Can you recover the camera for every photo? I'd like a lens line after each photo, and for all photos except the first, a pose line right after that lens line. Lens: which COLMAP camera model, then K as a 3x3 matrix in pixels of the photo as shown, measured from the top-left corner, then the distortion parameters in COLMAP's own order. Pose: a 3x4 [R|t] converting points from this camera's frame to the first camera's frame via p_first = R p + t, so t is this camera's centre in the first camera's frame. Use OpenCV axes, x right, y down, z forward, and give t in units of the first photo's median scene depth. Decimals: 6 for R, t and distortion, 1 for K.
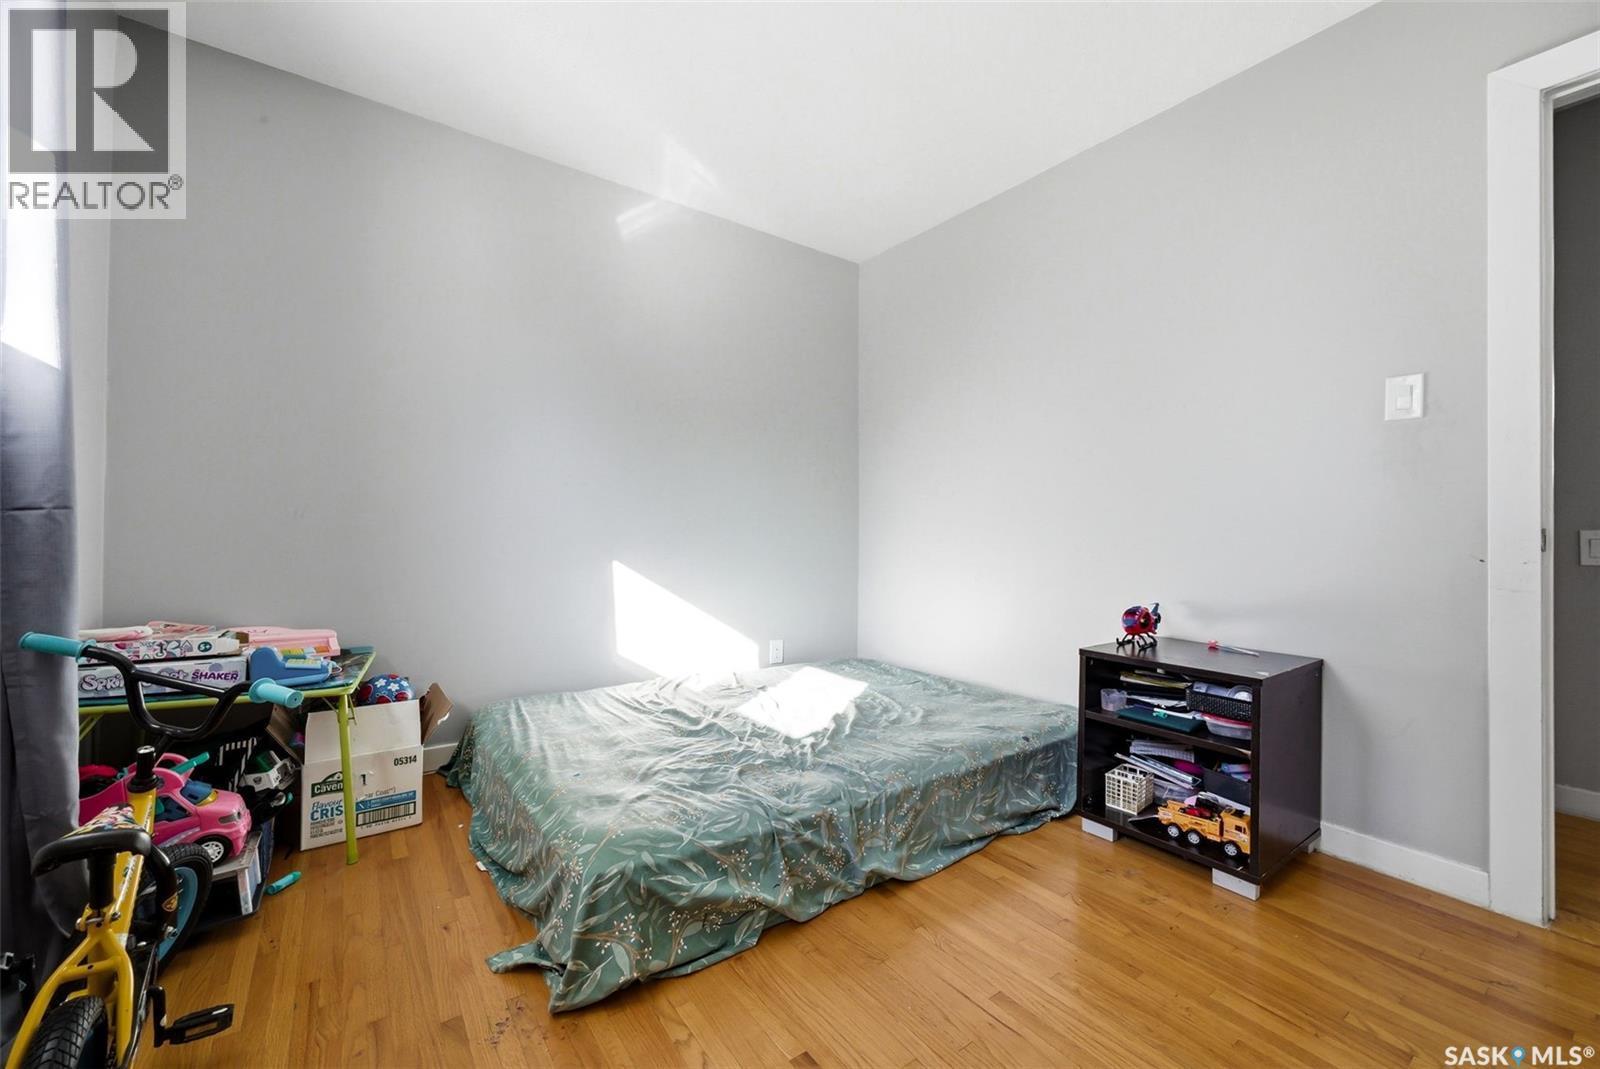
lens RADIAL K [[654.9, 0, 800.0], [0, 654.9, 534.5], [0, 0, 1]] dist [-0.000027, -0.000012]
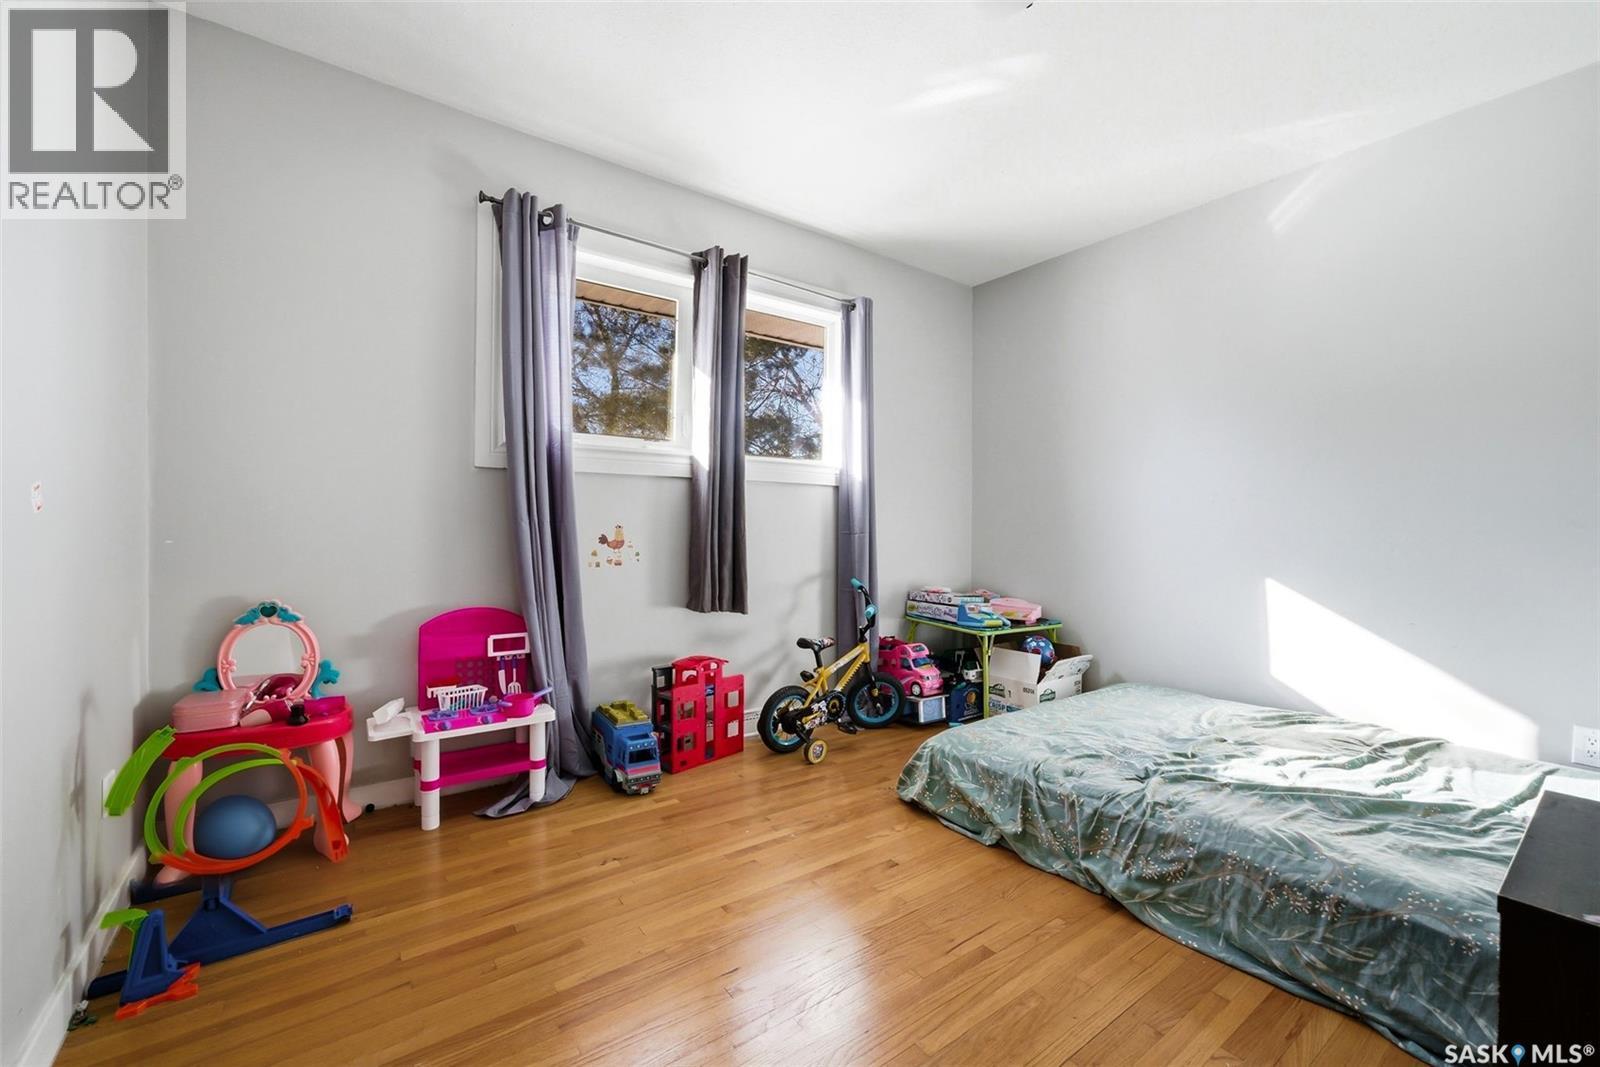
lens RADIAL K [[651.5, 0, 800.0], [0, 651.5, 533.5], [0, 0, 1]] dist [0.083800, 0.000017]
pose [[0.013242, -0.012976, -0.999828, 1.091817], [-0.001395, 0.999915, -0.012996, -0.014467], [0.999911, 0.001567, 0.013222, 0.468965]]
